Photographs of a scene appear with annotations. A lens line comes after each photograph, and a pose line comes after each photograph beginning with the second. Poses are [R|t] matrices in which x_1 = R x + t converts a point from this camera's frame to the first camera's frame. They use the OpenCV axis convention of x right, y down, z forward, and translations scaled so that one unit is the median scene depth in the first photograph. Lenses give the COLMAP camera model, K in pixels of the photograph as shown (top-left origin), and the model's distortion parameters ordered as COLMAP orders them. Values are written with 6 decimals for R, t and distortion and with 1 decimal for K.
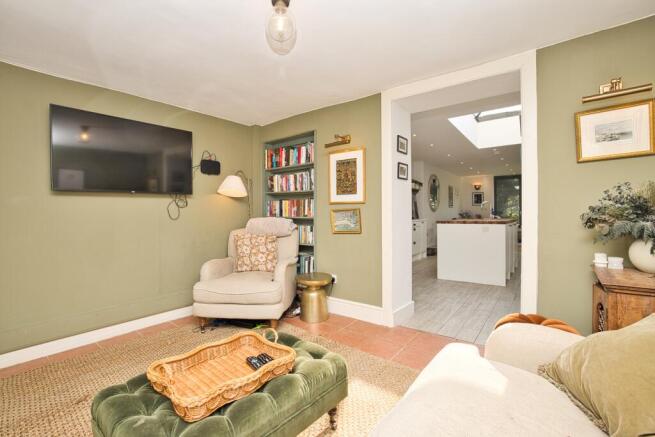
lens RADIAL K [[284.9, 0, 324.8], [0, 284.9, 215.9], [0, 0, 1]] dist [-0.002297, -0.000140]
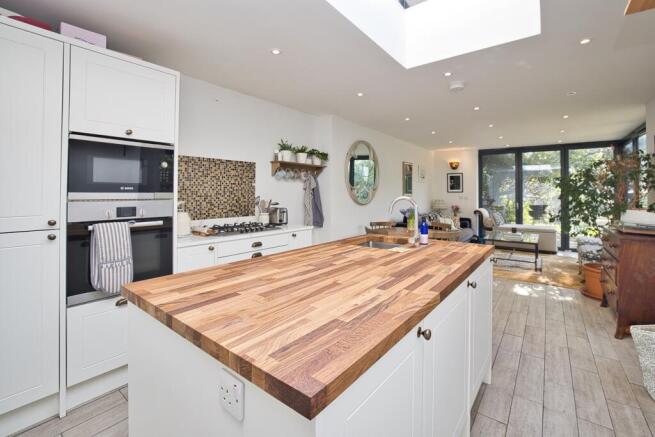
lens RADIAL K [[302.1, 0, 328.1], [0, 302.1, 191.7], [0, 0, 1]] dist [-0.004563, -0.000654]
pose [[0.999502, 0.013184, 0.028657, 0.223368], [-0.012880, 0.999859, -0.010766, -0.027827], [-0.028795, 0.010392, 0.999531, 0.305843]]
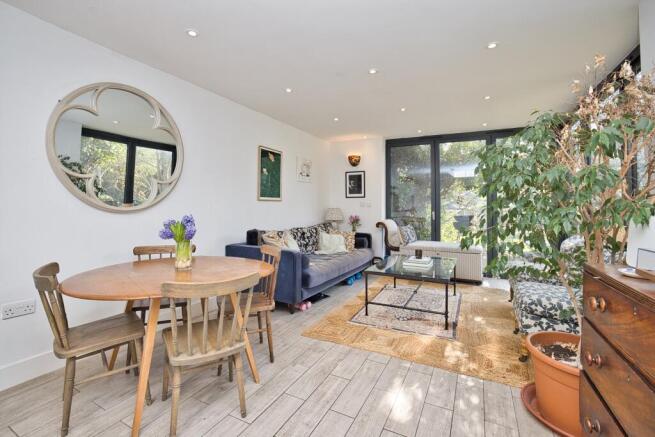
lens RADIAL K [[284.9, 0, 337.8], [0, 284.9, 202.1], [0, 0, 1]] dist [-0.002297, -0.000140]
pose [[0.979732, 0.019377, 0.199375, 0.417124], [-0.014525, 0.999562, -0.025770, -0.017306], [-0.199787, 0.022352, 0.979584, 0.539049]]
